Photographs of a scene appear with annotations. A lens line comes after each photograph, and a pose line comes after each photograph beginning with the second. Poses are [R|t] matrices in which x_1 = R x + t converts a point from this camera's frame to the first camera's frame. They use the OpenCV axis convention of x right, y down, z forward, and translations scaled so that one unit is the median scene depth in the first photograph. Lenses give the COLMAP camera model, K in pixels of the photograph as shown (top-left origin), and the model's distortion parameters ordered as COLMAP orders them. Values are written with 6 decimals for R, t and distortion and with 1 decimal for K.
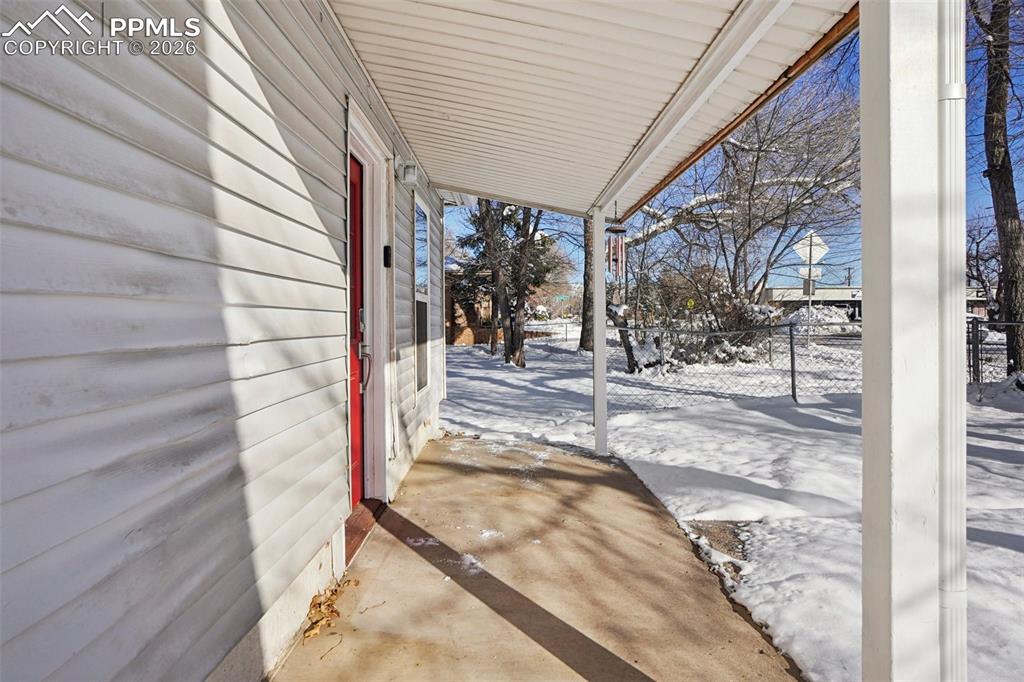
lens RADIAL K [[526.2, 0, 513.3], [0, 526.2, 319.3], [0, 0, 1]] dist [-0.000397, 0.017271]
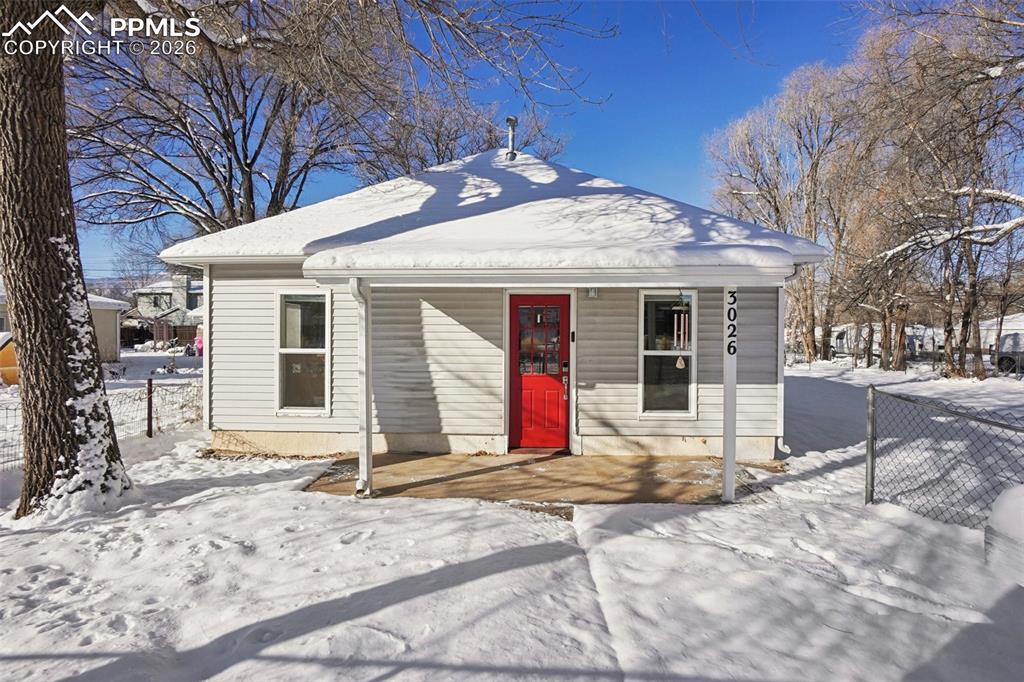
lens RADIAL K [[494.8, 0, 512.0], [0, 494.8, 341.0], [0, 0, 1]] dist [-0.045780, 0.022082]
pose [[-0.046305, 0.006199, -0.998908, 1.836665], [-0.005494, 0.999964, 0.006460, -0.122544], [0.998912, 0.005787, -0.046269, 0.916219]]
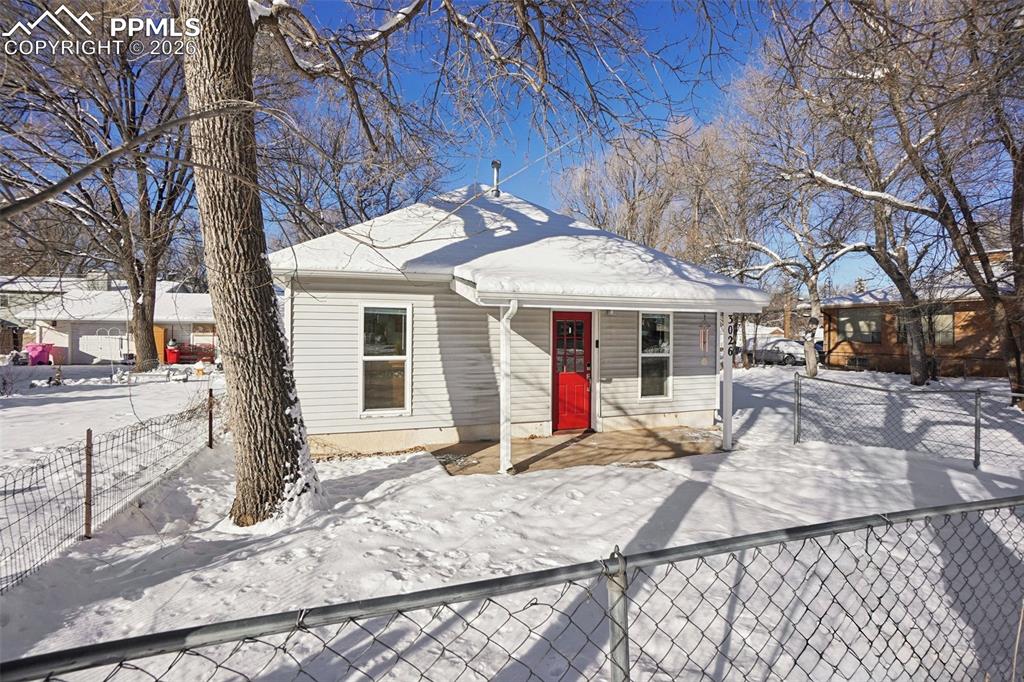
lens RADIAL K [[450.9, 0, 512.0], [0, 450.9, 341.0], [0, 0, 1]] dist [-0.038909, 0.000159]
pose [[0.315286, -0.000060, -0.948997, 2.005419], [-0.001415, 0.999999, -0.000534, -0.143022], [0.948996, 0.001511, 0.315285, -0.182953]]
